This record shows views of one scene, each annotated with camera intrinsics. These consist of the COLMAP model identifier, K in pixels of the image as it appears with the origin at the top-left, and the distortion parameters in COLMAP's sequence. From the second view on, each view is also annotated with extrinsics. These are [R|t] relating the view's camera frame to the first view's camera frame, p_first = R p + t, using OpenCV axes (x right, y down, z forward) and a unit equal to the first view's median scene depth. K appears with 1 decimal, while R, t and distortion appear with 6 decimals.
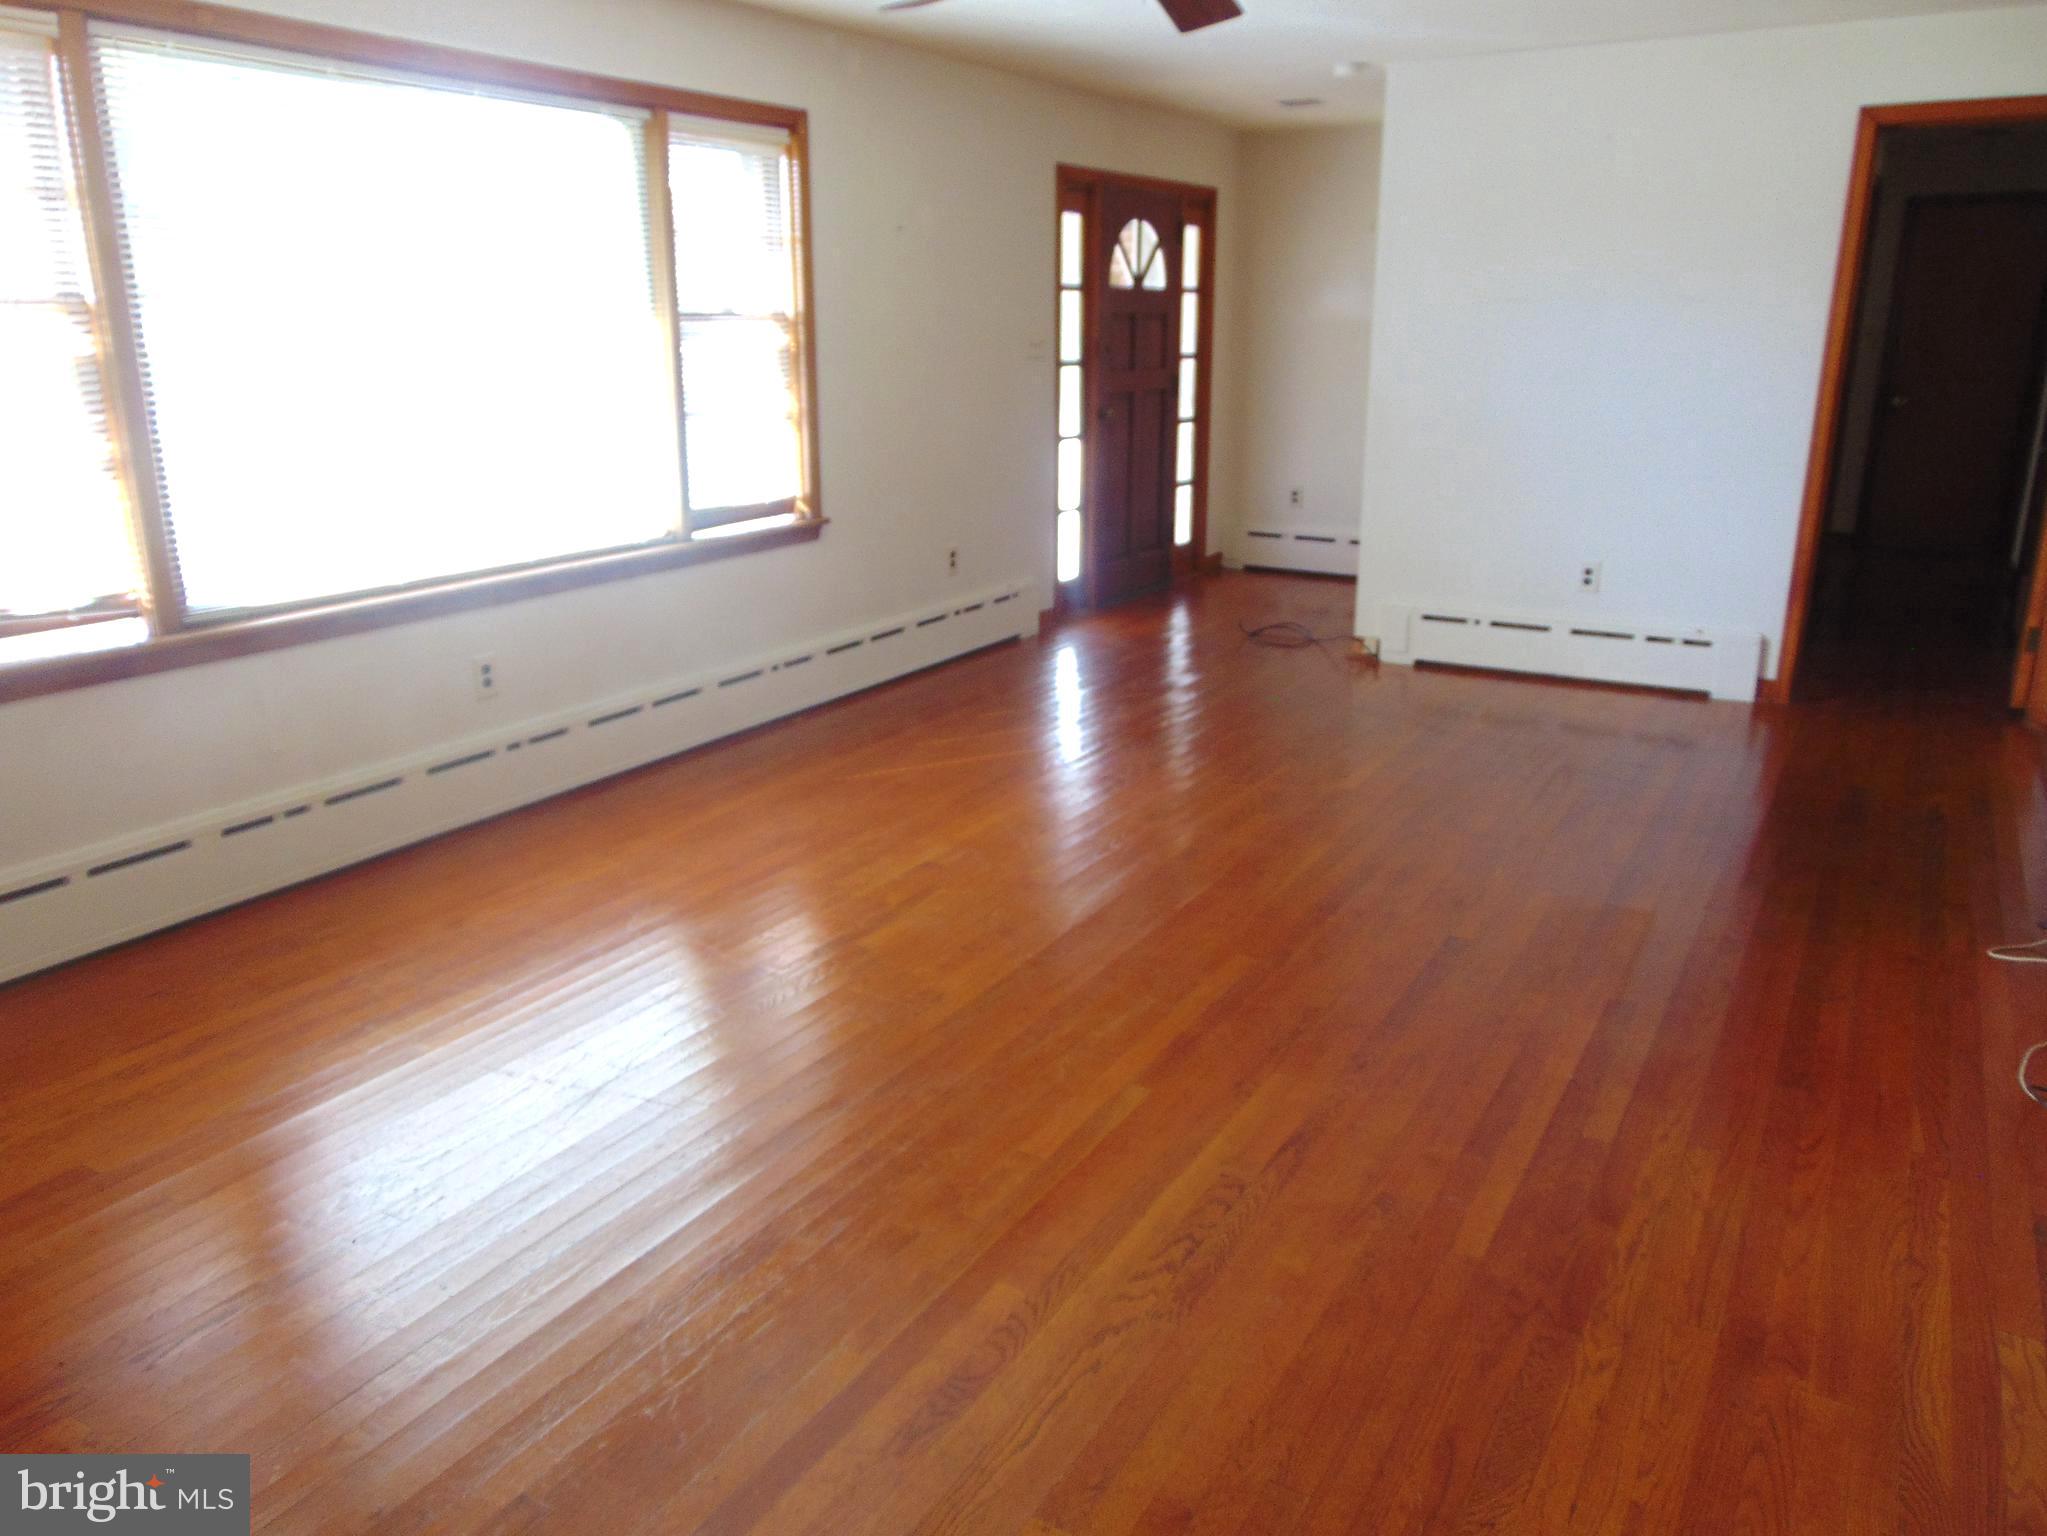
lens RADIAL K [[1548.5, 0, 1026.6], [0, 1548.5, 750.5], [0, 0, 1]] dist [0.003351, 0.010841]
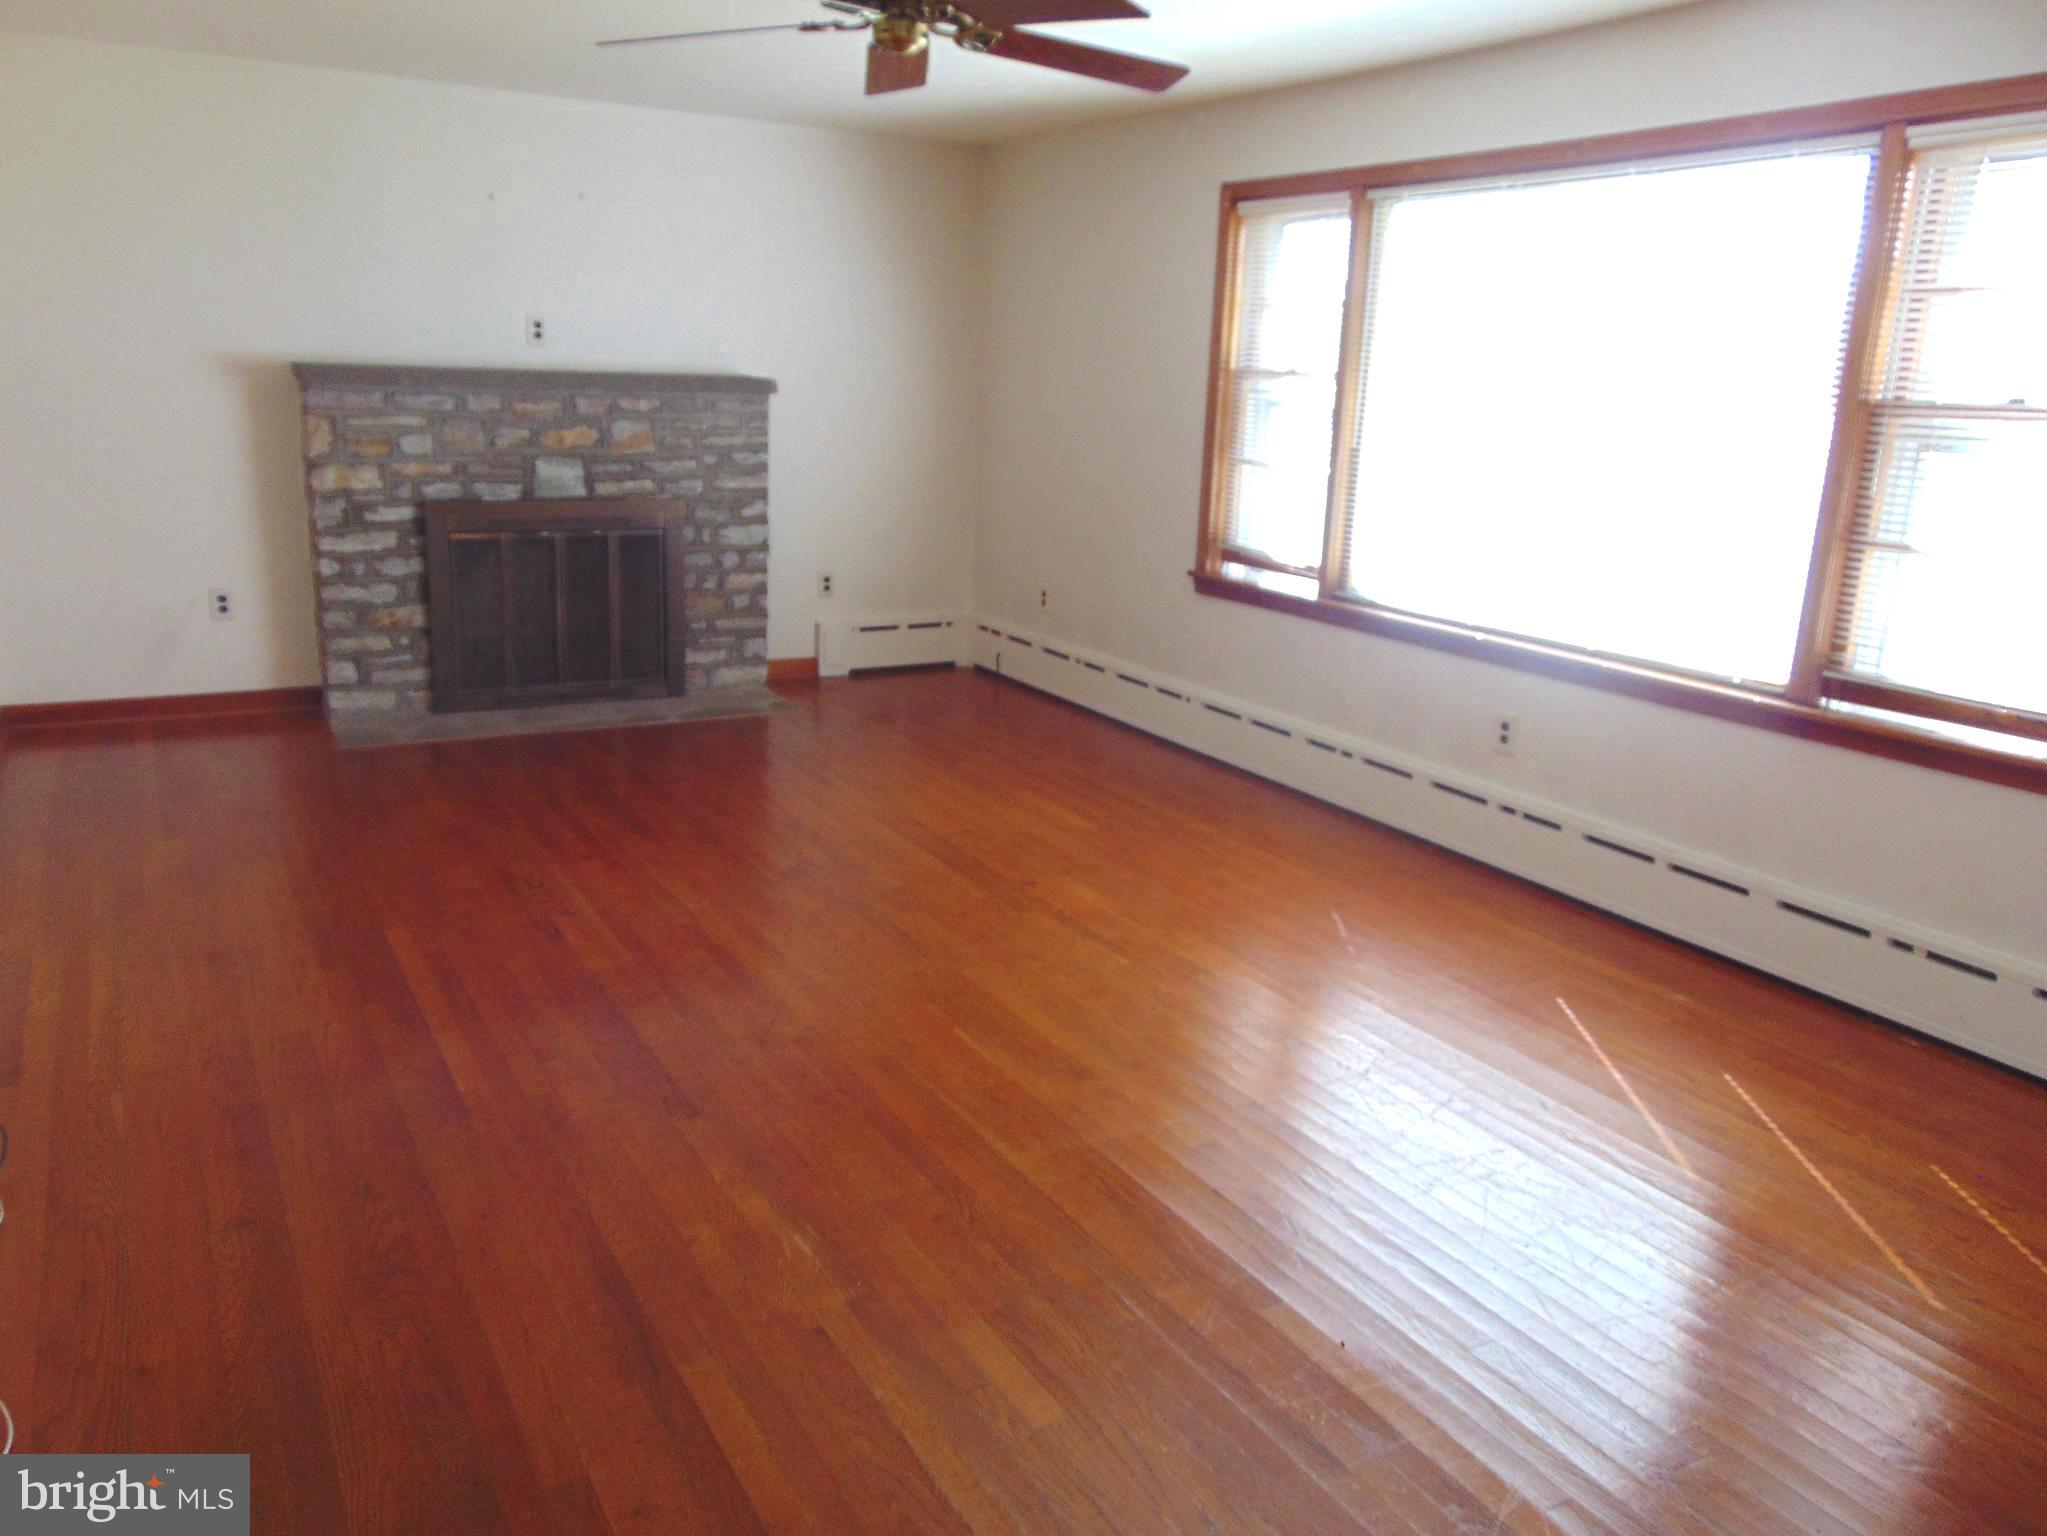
lens RADIAL K [[1548.5, 0, 1024.4], [0, 1548.5, 766.0], [0, 0, 1]] dist [0.003351, 0.010841]
pose [[-0.506062, 0.196063, -0.839917, 0.713301], [-0.272318, 0.887686, 0.371290, -0.335193], [0.818379, 0.416620, -0.395833, 1.181332]]
